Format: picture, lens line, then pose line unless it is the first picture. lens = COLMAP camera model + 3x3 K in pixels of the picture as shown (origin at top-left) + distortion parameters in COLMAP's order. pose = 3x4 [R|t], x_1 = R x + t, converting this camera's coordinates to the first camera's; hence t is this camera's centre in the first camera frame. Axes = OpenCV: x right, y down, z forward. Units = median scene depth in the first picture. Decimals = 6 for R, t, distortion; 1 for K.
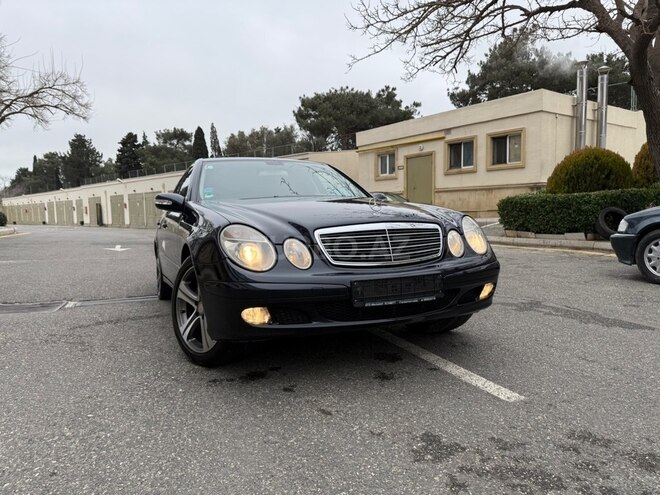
lens RADIAL K [[466.1, 0, 330.0], [0, 466.1, 247.5], [0, 0, 1]] dist [0.076361, -0.120847]
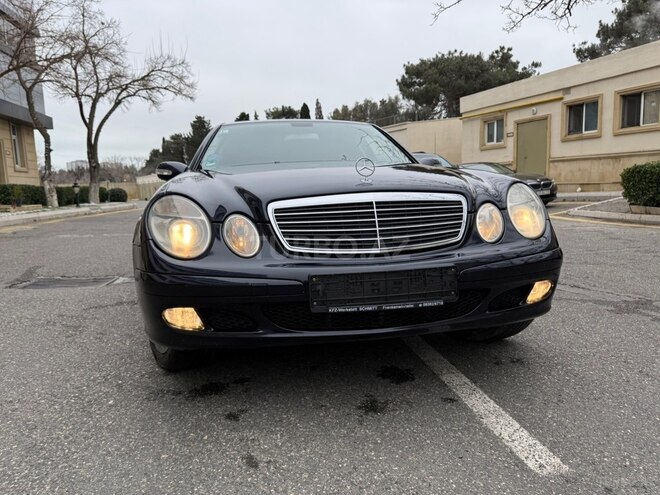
lens RADIAL K [[470.9, 0, 331.6], [0, 470.9, 247.3], [0, 0, 1]] dist [0.025504, -0.037417]
pose [[0.974165, 0.019687, -0.224976, 0.057662], [-0.008289, 0.998639, 0.051496, -0.001683], [0.225684, -0.048301, 0.973002, 0.078603]]
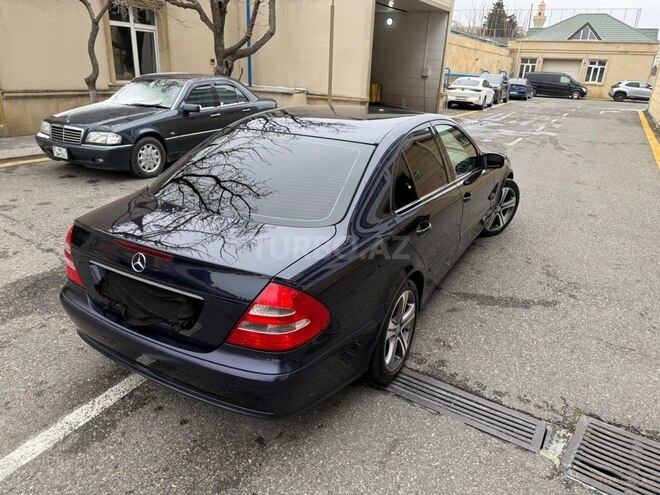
lens RADIAL K [[466.5, 0, 330.0], [0, 466.5, 247.5], [0, 0, 1]] dist [0.055859, -0.073926]
pose [[-0.599996, -0.290188, 0.745517, -0.398511], [0.034803, 0.921542, 0.386715, -0.140645], [-0.799246, 0.257974, -0.542822, 0.777974]]
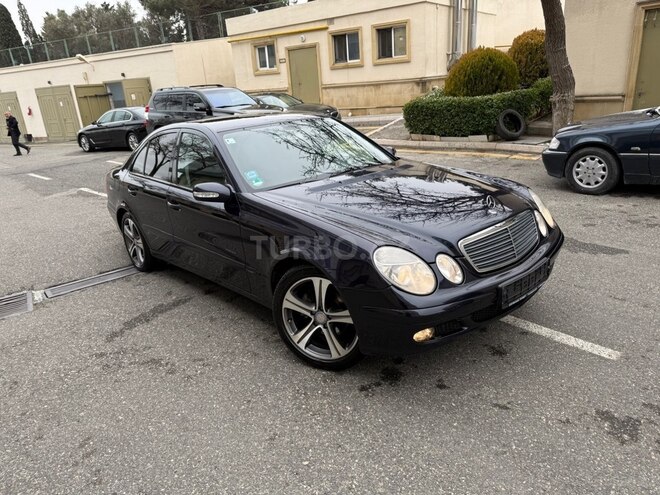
lens RADIAL K [[466.5, 0, 330.0], [0, 466.5, 247.5], [0, 0, 1]] dist [0.055859, -0.073926]
pose [[0.950283, -0.144681, 0.275734, -0.149983], [0.074908, 0.965715, 0.248561, -0.077288], [-0.302242, -0.215549, 0.928541, 0.030195]]
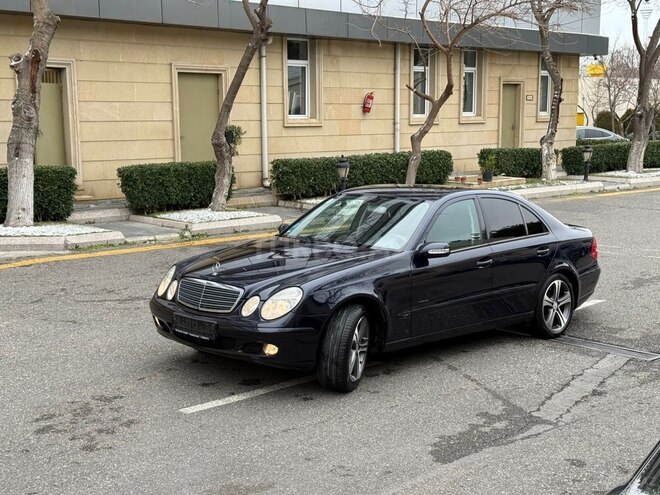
lens RADIAL K [[929.5, 0, 330.0], [0, 929.5, 247.5], [0, 0, 1]] dist [0.073127, 0.111455]
pose [[0.366060, 0.150253, -0.918381, 0.772071], [-0.078849, 0.988338, 0.130269, -0.149616], [0.927245, 0.024727, 0.373638, 0.070727]]
